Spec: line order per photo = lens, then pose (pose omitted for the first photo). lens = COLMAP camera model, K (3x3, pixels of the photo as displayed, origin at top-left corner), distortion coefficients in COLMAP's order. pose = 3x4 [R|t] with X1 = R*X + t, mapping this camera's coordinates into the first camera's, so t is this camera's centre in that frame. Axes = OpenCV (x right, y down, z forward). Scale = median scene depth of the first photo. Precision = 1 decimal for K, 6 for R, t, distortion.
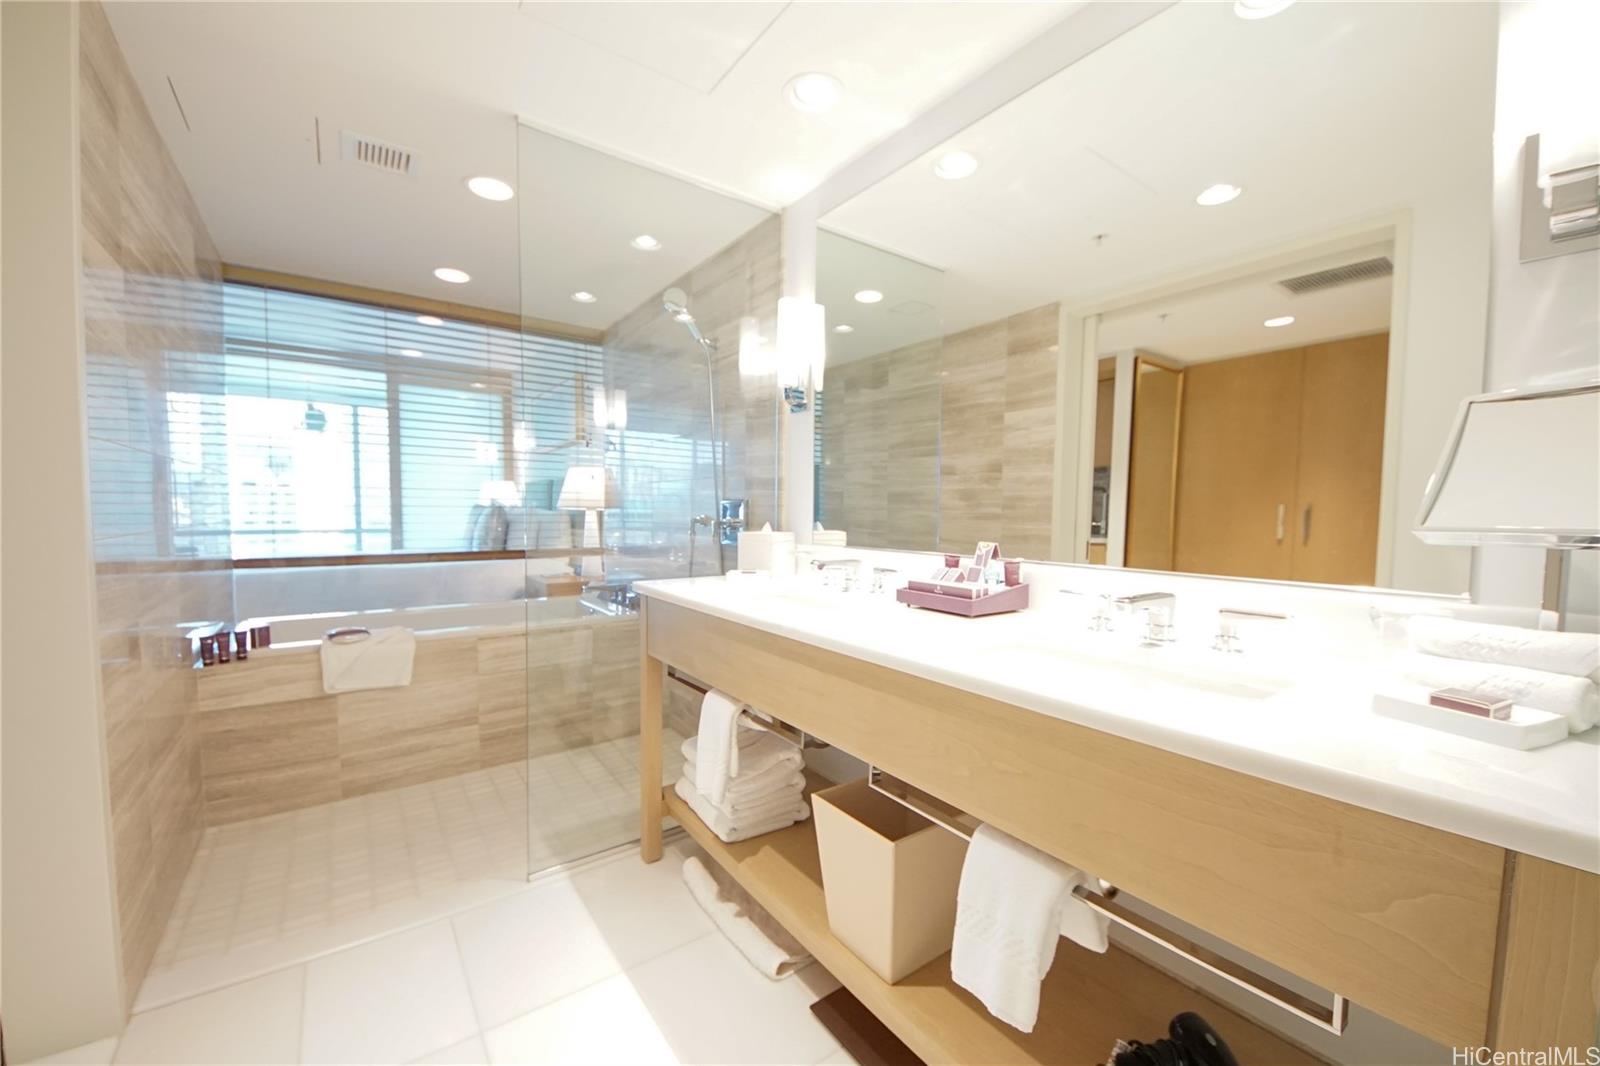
lens RADIAL K [[580.1, 0, 803.9], [0, 580.1, 541.8], [0, 0, 1]] dist [-0.021538, -0.000107]
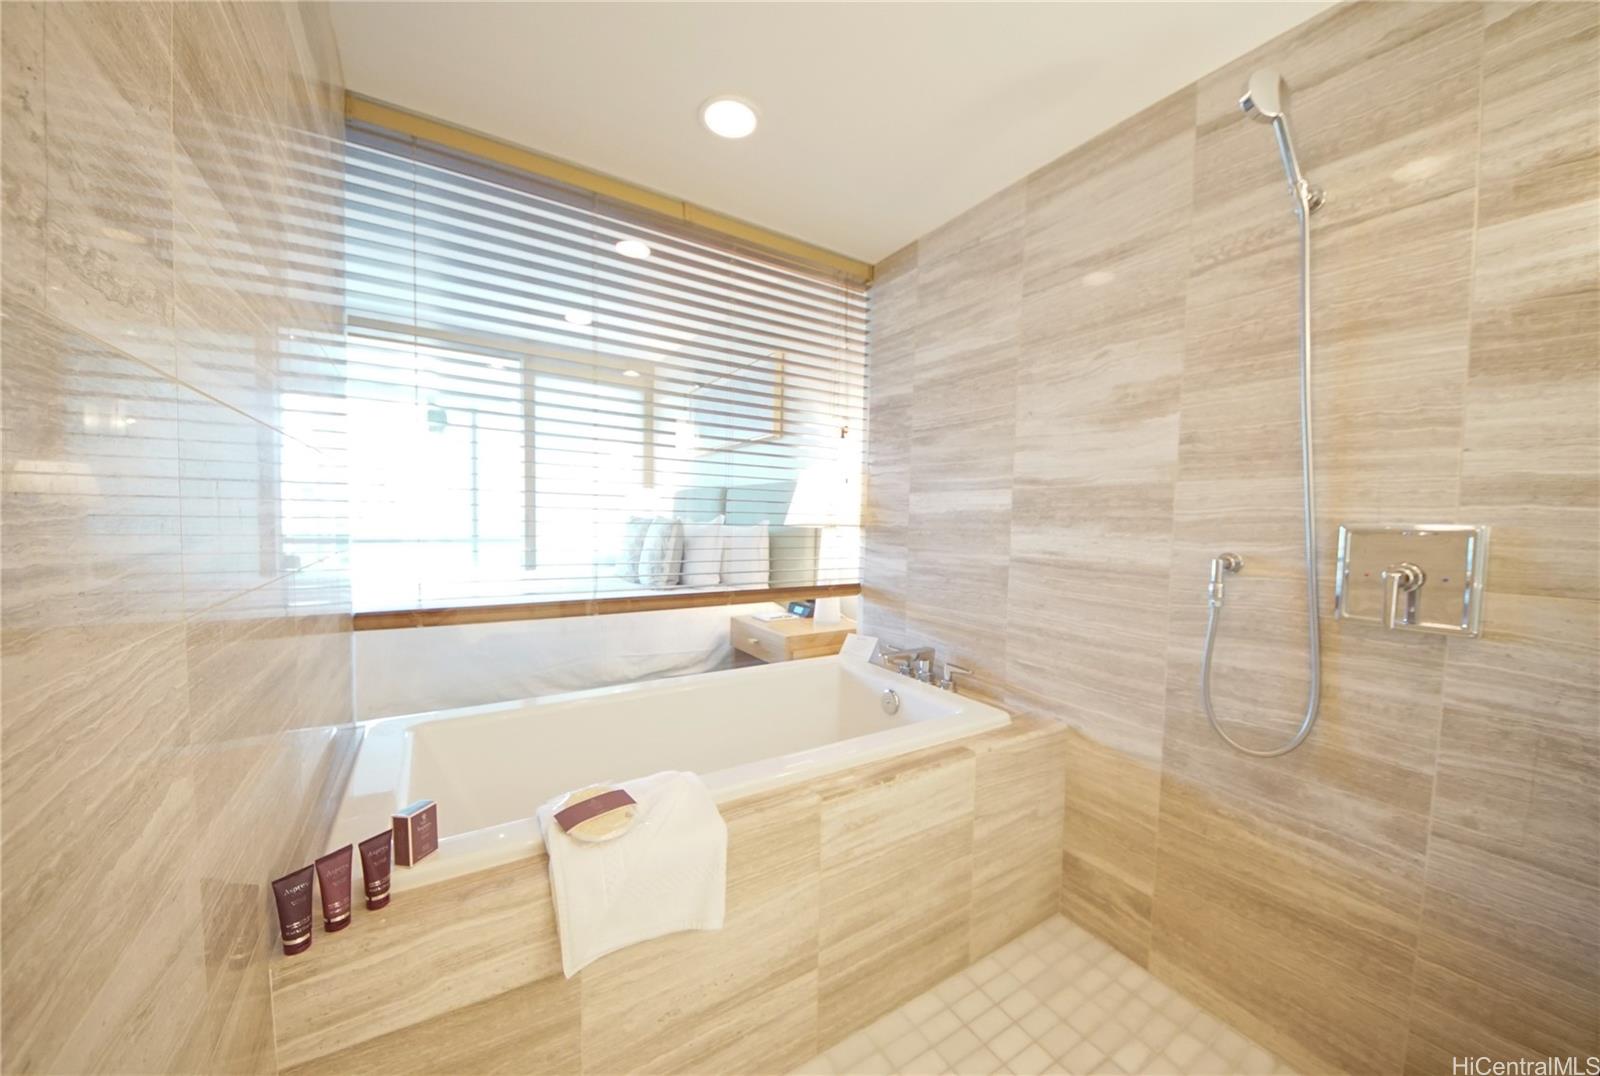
lens RADIAL K [[552.5, 0, 802.0], [0, 552.5, 553.0], [0, 0, 1]] dist [-0.020681, 0.000007]
pose [[0.996080, 0.018199, -0.086564, -0.543559], [-0.018644, 0.999817, -0.004343, -0.038348], [0.086469, 0.005940, 0.996237, 0.527108]]
